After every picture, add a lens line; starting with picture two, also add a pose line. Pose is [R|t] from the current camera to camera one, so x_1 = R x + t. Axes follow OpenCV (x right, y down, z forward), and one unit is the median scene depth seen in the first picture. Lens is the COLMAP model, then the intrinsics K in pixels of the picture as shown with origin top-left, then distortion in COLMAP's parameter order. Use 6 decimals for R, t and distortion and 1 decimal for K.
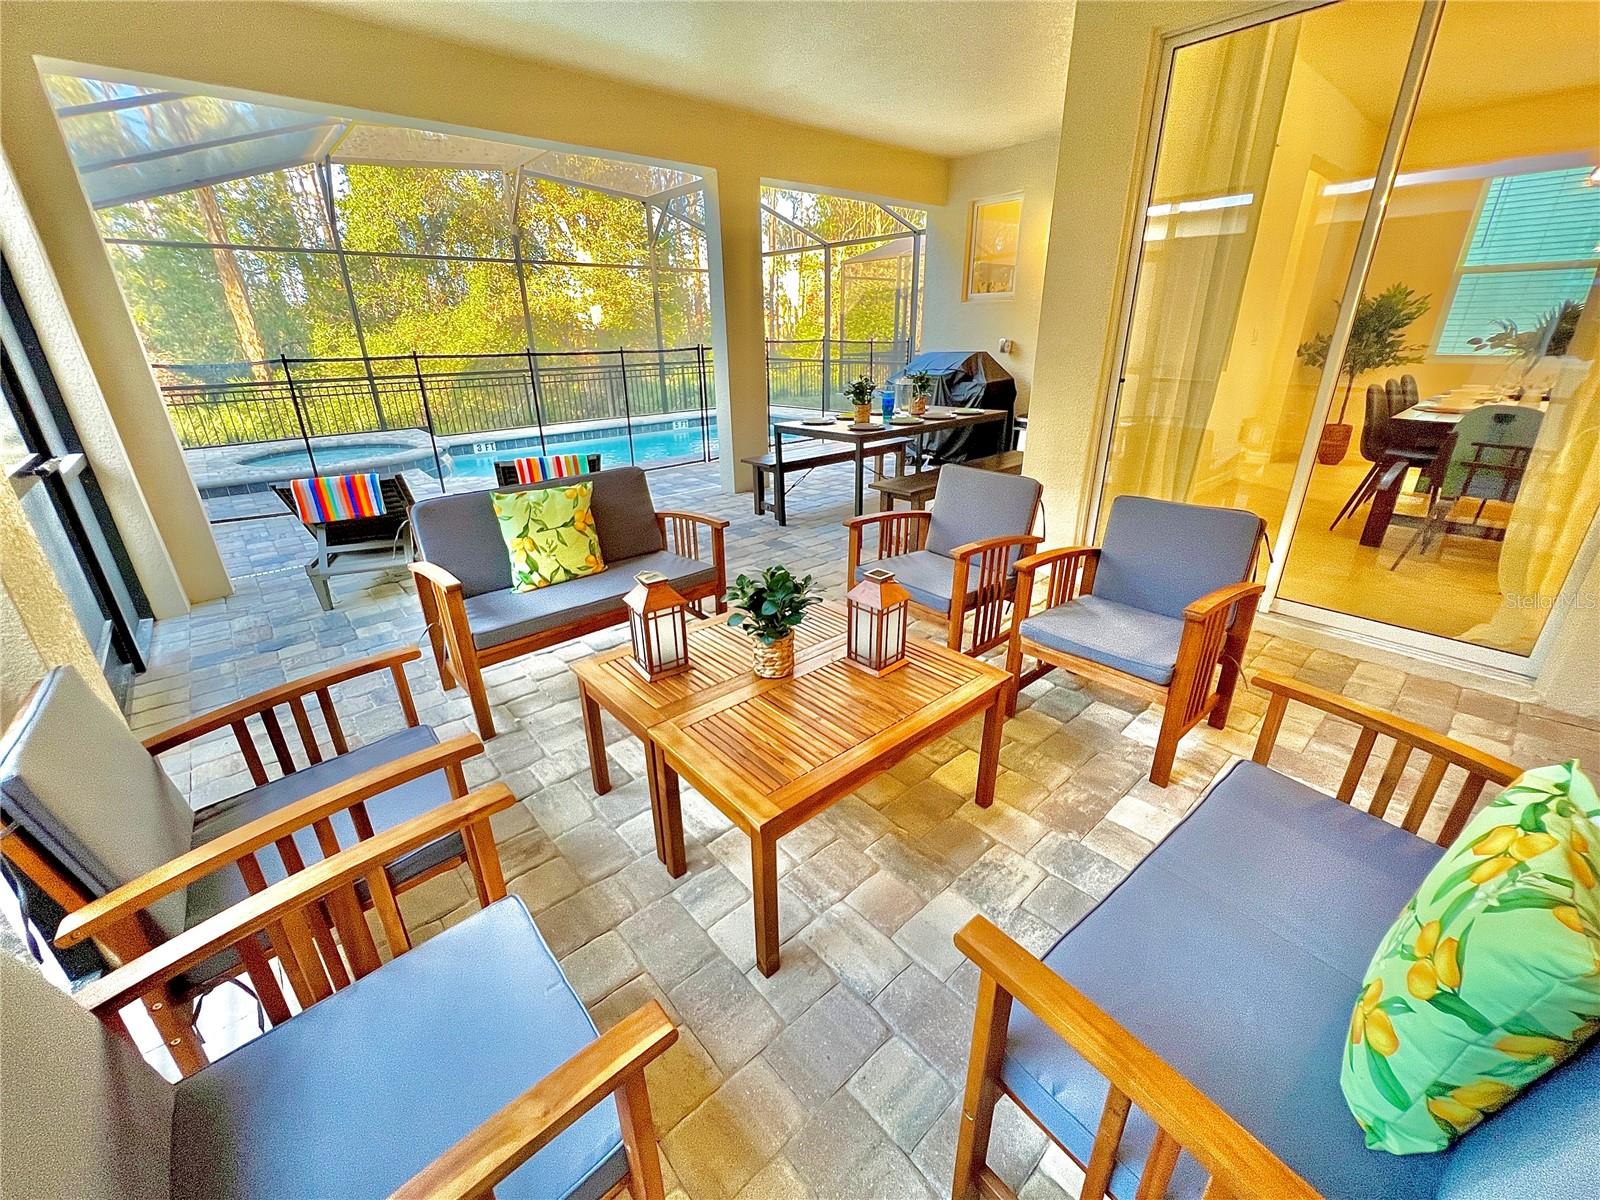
lens RADIAL K [[645.9, 0, 802.7], [0, 645.9, 602.6], [0, 0, 1]] dist [-0.006437, 0.002426]
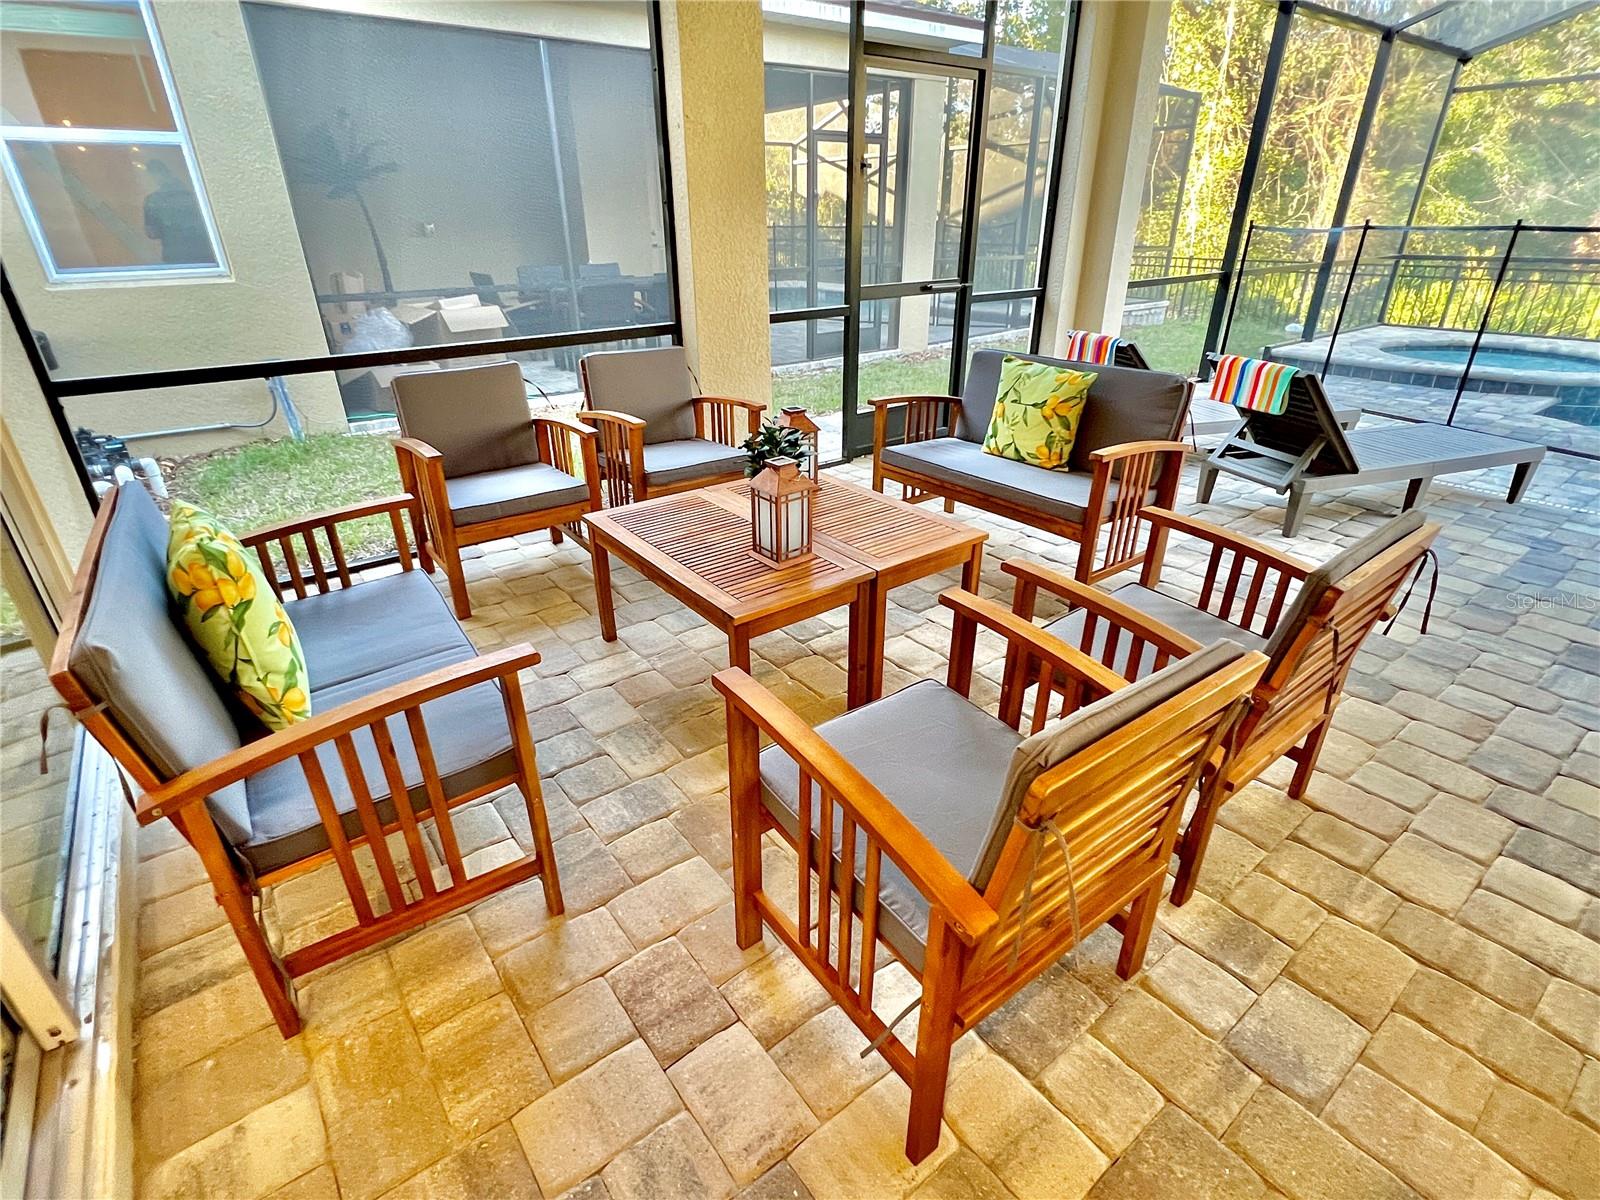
lens RADIAL K [[773.0, 0, 796.6], [0, 773.0, 603.6], [0, 0, 1]] dist [-0.006691, 0.000584]
pose [[-0.104806, 0.446489, -0.888630, 0.853634], [-0.369699, 0.812022, 0.451600, -0.276449], [0.923222, 0.375856, 0.079961, 0.705311]]
